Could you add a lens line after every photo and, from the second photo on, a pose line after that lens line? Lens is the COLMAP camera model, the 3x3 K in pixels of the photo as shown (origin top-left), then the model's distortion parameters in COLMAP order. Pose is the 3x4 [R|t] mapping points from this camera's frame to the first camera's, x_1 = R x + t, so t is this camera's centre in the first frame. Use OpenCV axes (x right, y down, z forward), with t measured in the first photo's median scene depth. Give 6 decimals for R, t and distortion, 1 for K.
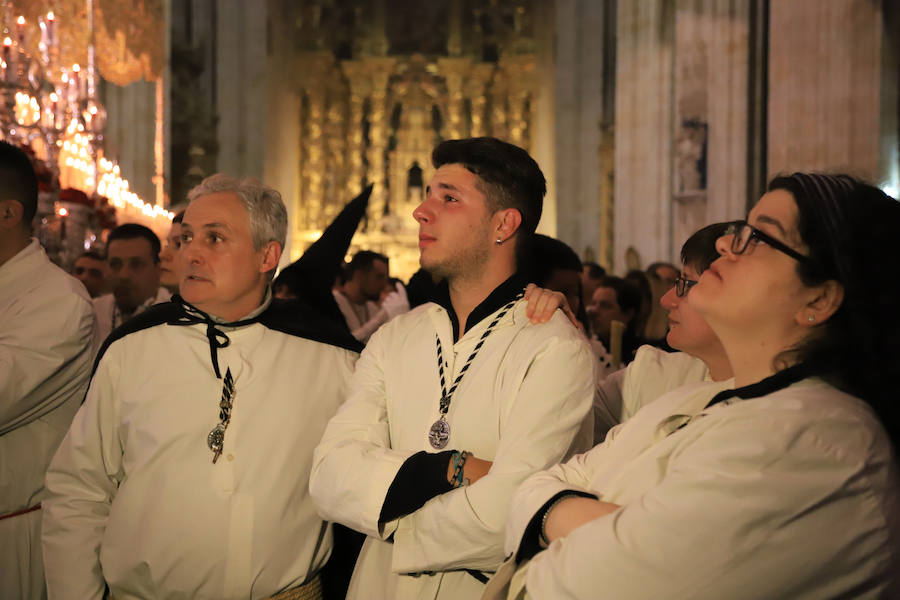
lens RADIAL K [[1162.5, 0, 450.0], [0, 1162.5, 300.0], [0, 0, 1]] dist [0.124622, 0.062864]
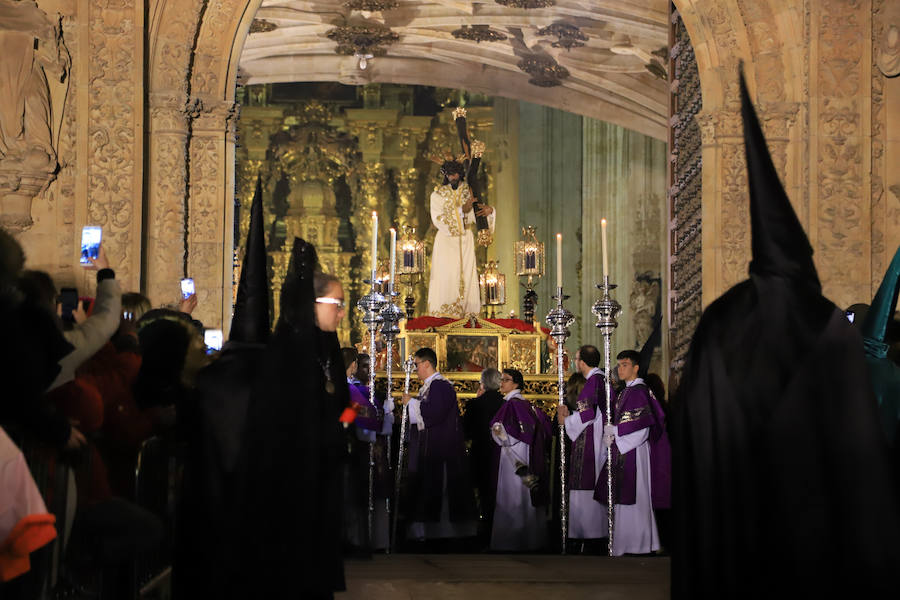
lens RADIAL K [[2515.3, 0, 450.0], [0, 2515.3, 300.0], [0, 0, 1]] dist [0.705178, -0.275394]
pose [[0.998790, 0.002531, 0.049117, -0.022266], [0.001366, 0.996862, -0.079145, 0.012541], [-0.049163, 0.079117, 0.995652, -0.419824]]
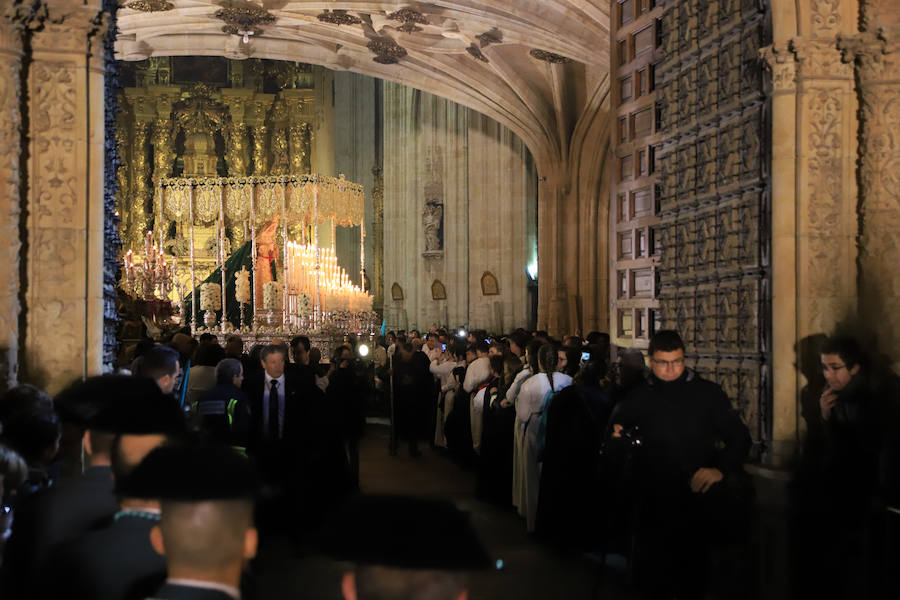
lens RADIAL K [[1337.9, 0, 450.0], [0, 1337.9, 300.0], [0, 0, 1]] dist [0.204350, 0.011657]
pose [[0.984118, -0.004645, 0.177457, -0.025213], [0.005511, 0.999975, -0.004390, -0.010019], [-0.177432, 0.005298, 0.984119, -0.242629]]
